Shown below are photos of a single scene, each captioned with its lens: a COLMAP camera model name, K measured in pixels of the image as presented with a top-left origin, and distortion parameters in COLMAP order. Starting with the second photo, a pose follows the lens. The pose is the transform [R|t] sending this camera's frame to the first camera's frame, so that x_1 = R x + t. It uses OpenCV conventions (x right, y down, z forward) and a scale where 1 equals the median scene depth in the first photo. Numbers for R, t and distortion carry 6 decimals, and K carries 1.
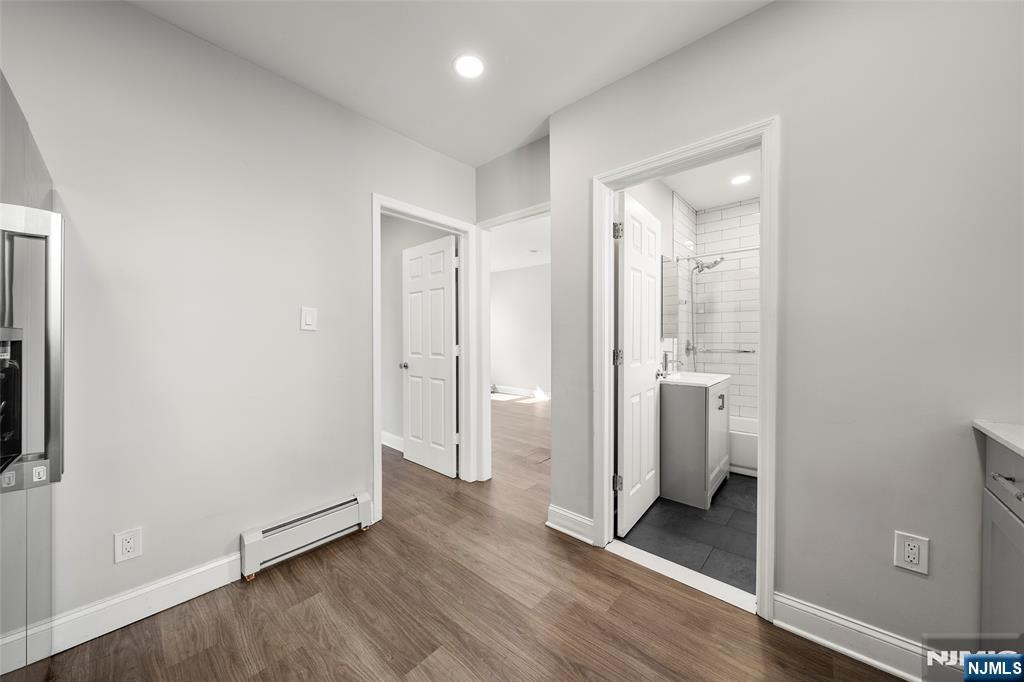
lens RADIAL K [[359.0, 0, 508.4], [0, 359.0, 339.0], [0, 0, 1]] dist [-0.000059, -0.000162]
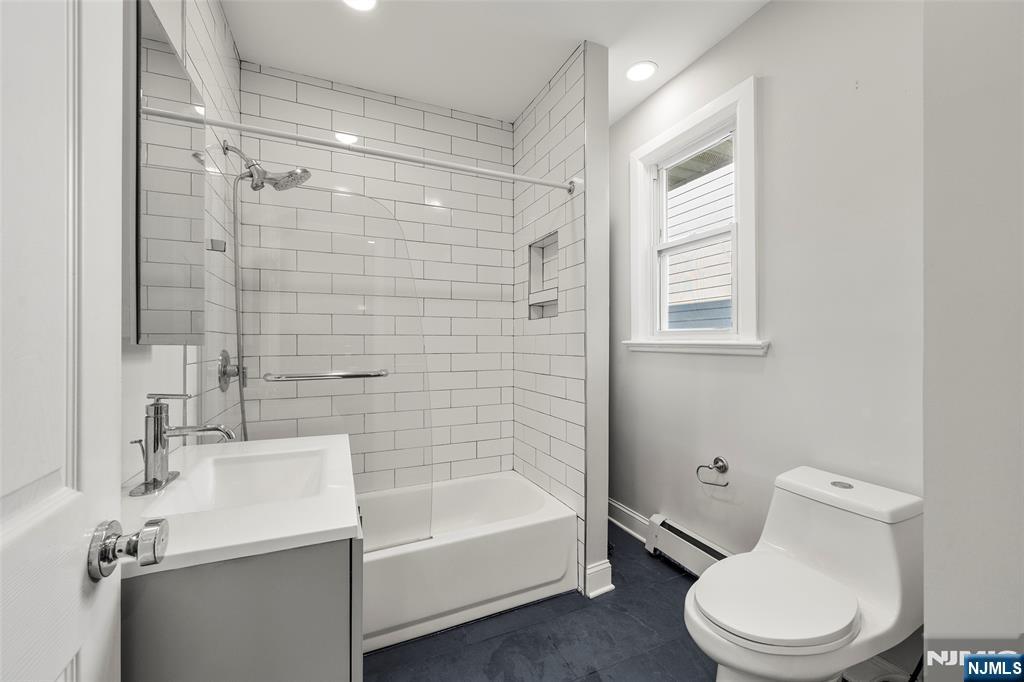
lens RADIAL K [[384.4, 0, 503.8], [0, 384.4, 342.8], [0, 0, 1]] dist [-0.001756, -0.000026]
pose [[0.408771, -0.000658, 0.912637, 0.241185], [0.007136, 0.999971, -0.002475, -0.002475], [-0.912609, 0.007525, 0.408764, 0.551608]]
